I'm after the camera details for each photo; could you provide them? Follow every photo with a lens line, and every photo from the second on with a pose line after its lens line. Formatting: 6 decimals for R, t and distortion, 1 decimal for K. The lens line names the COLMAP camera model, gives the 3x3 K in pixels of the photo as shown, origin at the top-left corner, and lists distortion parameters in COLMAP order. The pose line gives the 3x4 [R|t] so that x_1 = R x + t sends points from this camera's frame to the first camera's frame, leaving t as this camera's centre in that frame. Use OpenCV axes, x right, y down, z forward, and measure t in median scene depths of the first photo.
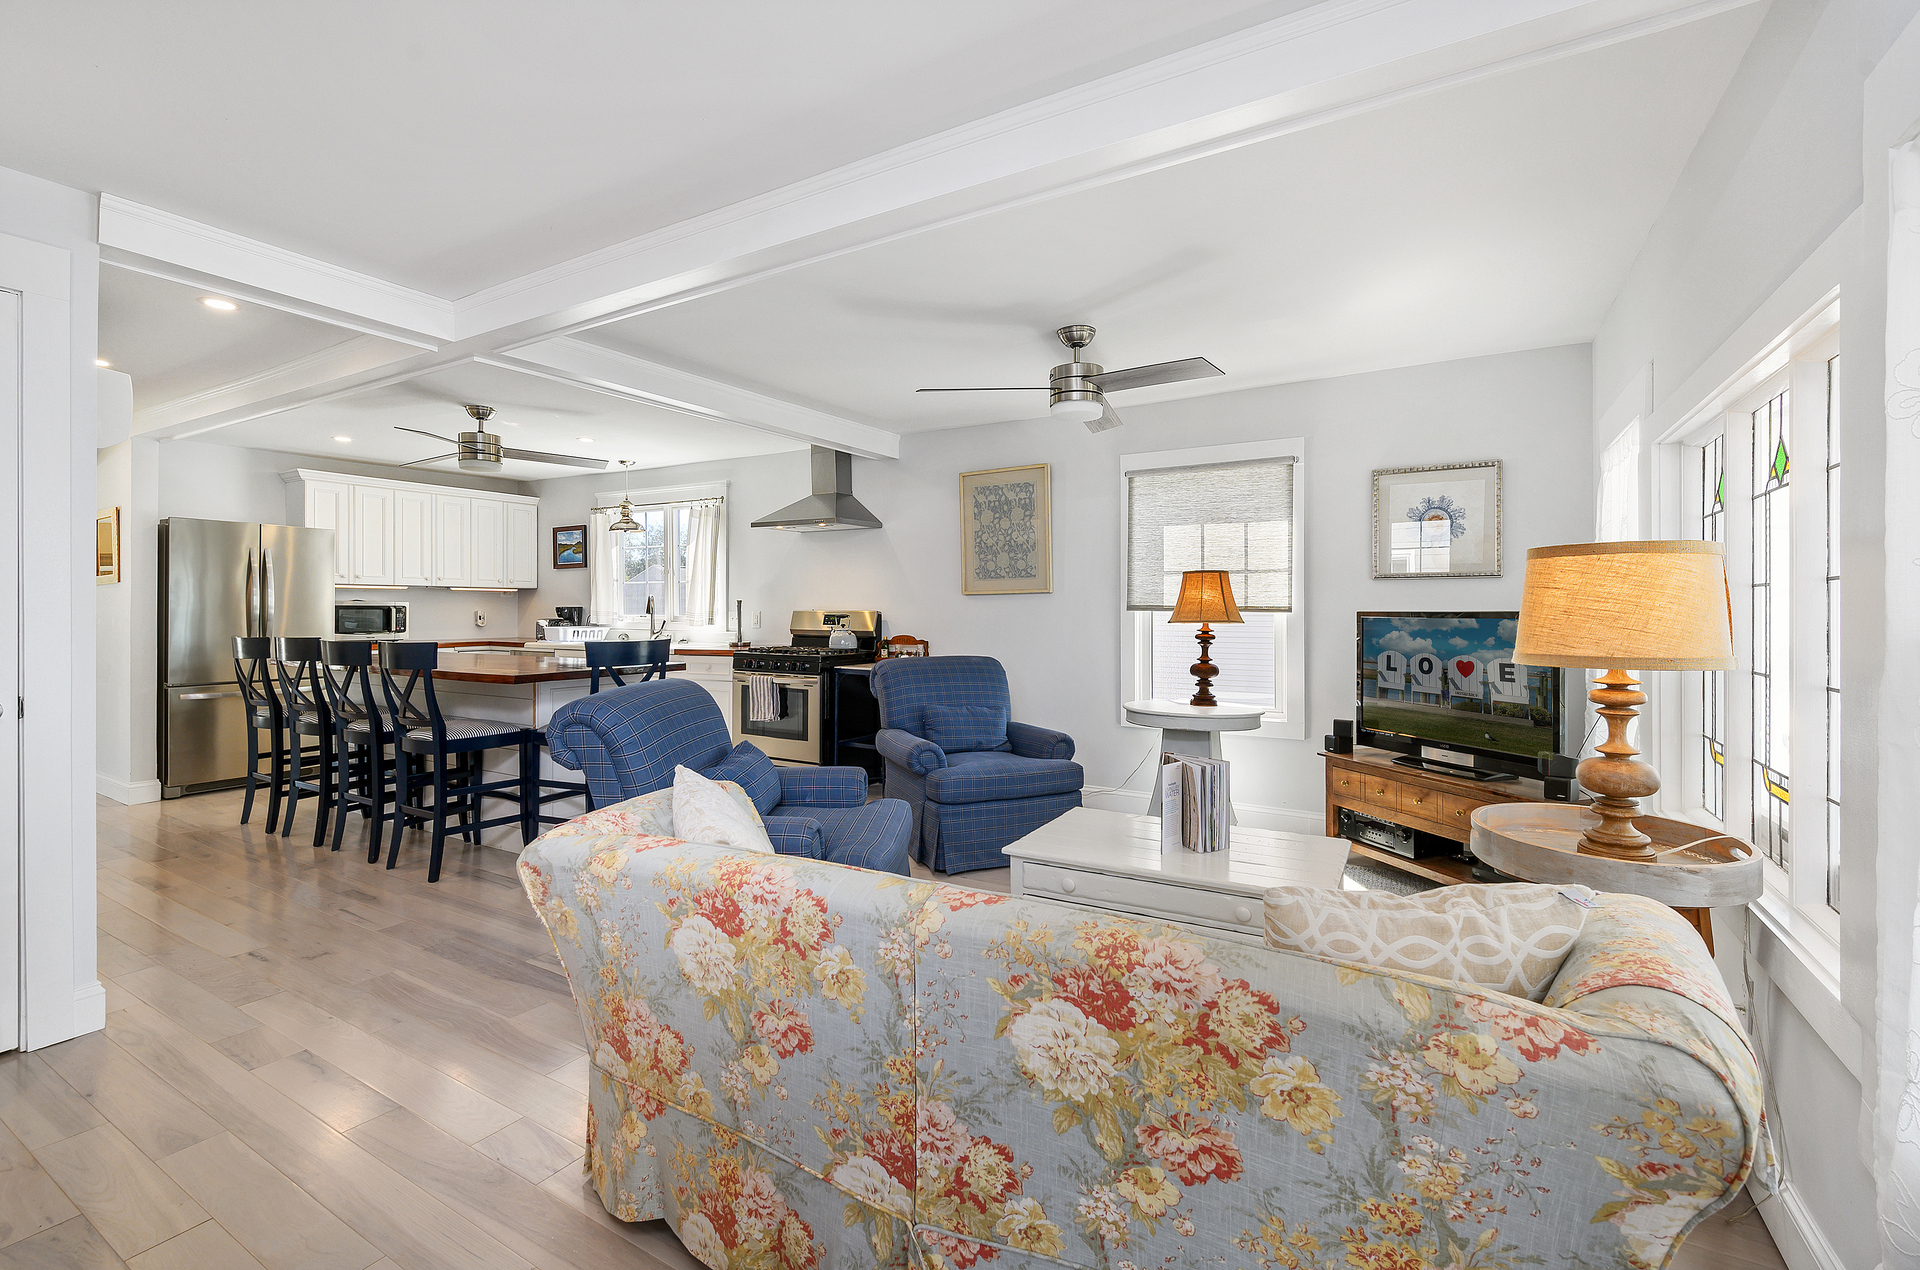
lens RADIAL K [[856.6, 0, 973.7], [0, 856.6, 611.5], [0, 0, 1]] dist [-0.010731, 0.001376]
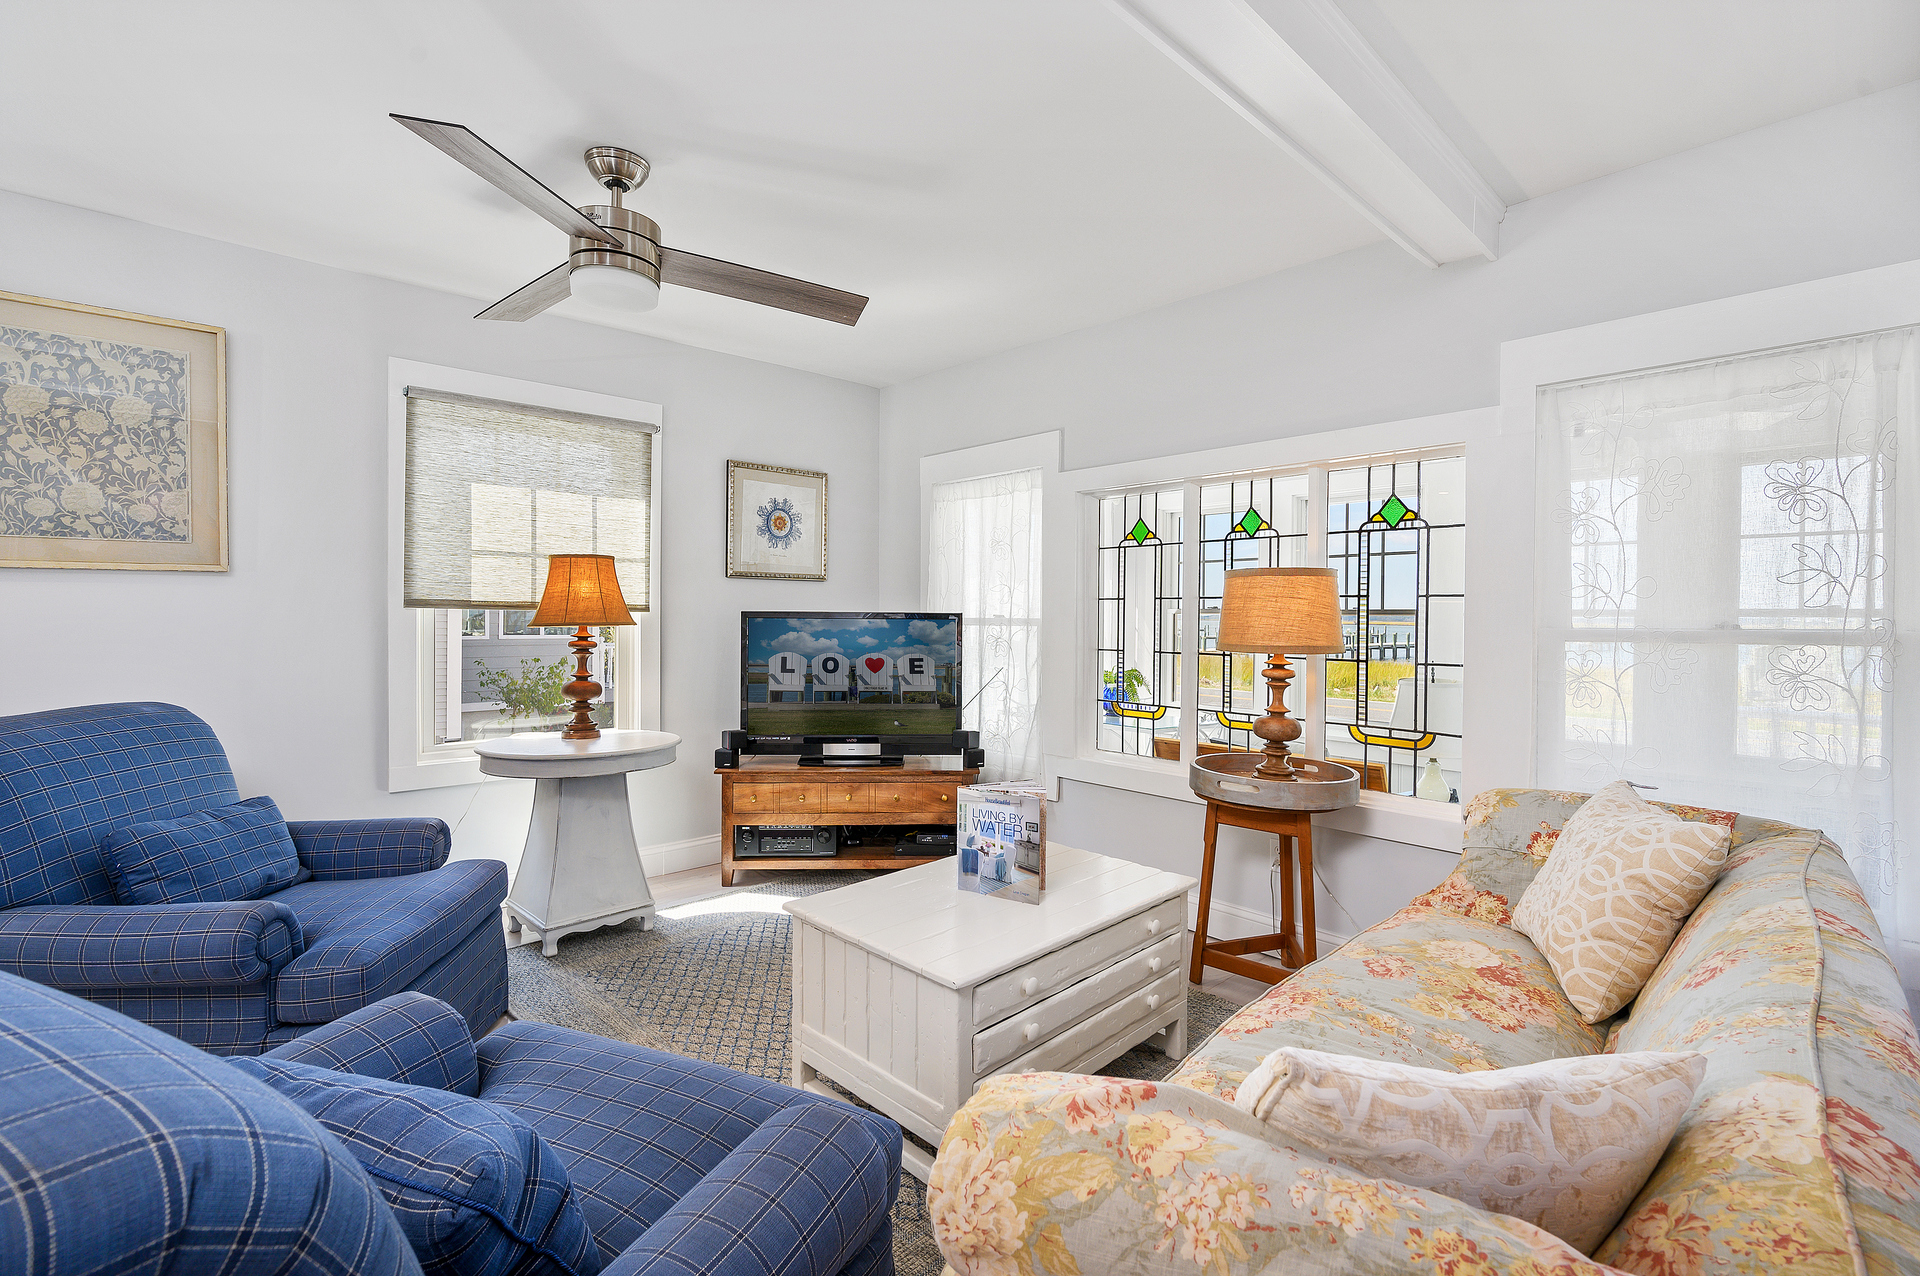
lens RADIAL K [[856.6, 0, 906.2], [0, 856.6, 619.9], [0, 0, 1]] dist [-0.010731, 0.001376]
pose [[0.272553, -0.005925, 0.962122, -0.407551], [-0.007151, 0.999941, 0.008184, 0.000441], [-0.962114, -0.009110, 0.272495, 0.594993]]
